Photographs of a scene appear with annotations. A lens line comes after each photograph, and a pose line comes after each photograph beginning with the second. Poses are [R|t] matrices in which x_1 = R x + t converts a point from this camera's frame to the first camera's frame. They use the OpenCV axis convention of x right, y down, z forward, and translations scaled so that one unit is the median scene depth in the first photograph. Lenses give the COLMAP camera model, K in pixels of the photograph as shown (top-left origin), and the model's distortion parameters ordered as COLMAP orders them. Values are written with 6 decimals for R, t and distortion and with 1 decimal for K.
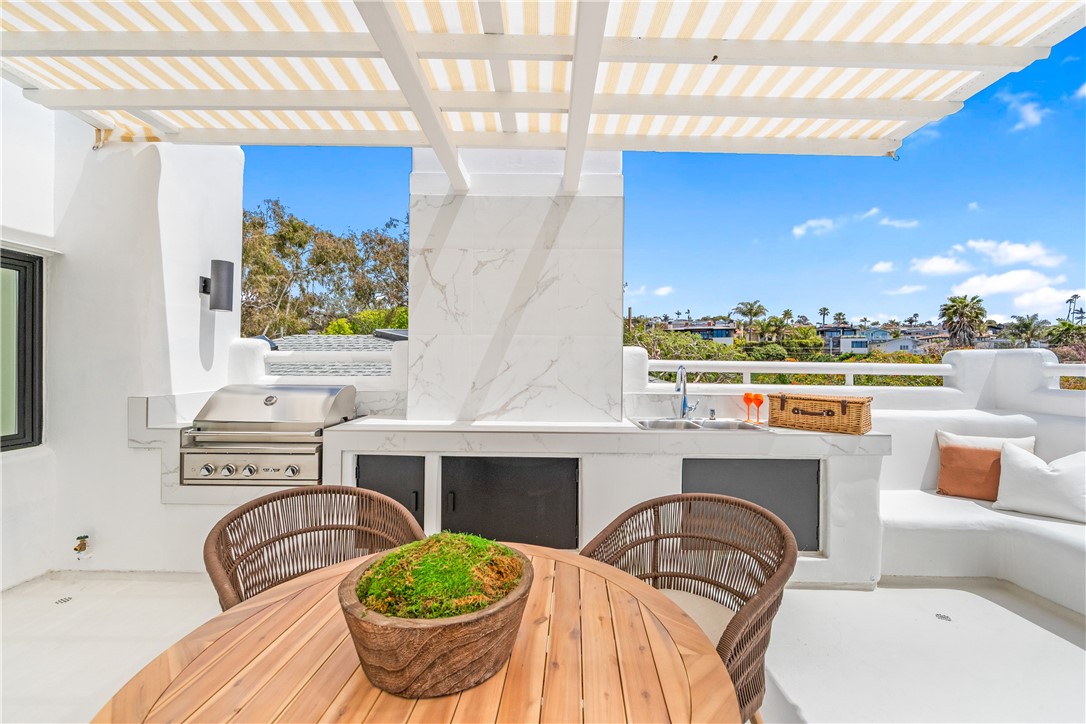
lens RADIAL K [[432.9, 0, 536.9], [0, 432.9, 361.2], [0, 0, 1]] dist [-0.001816, -0.000820]
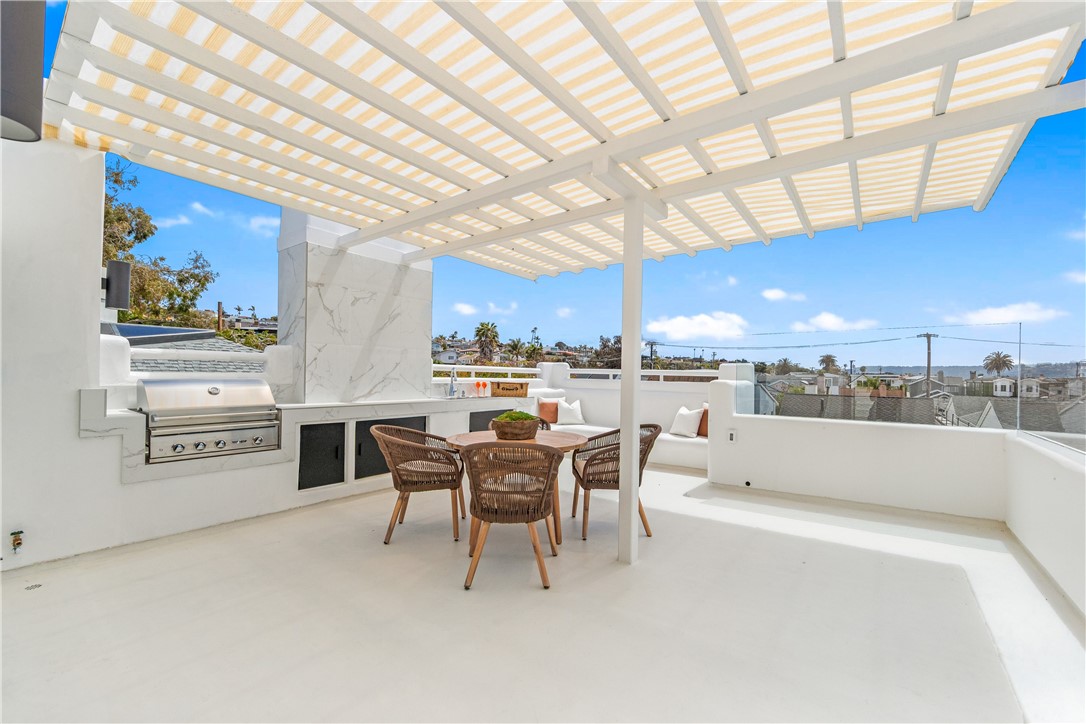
lens RADIAL K [[432.9, 0, 539.0], [0, 432.9, 367.2], [0, 0, 1]] dist [-0.001816, -0.000820]
pose [[0.620061, 0.014715, 0.784415, -0.982117], [-0.015986, 0.999853, -0.006120, 0.015740], [-0.784391, -0.008745, 0.620206, -0.486027]]
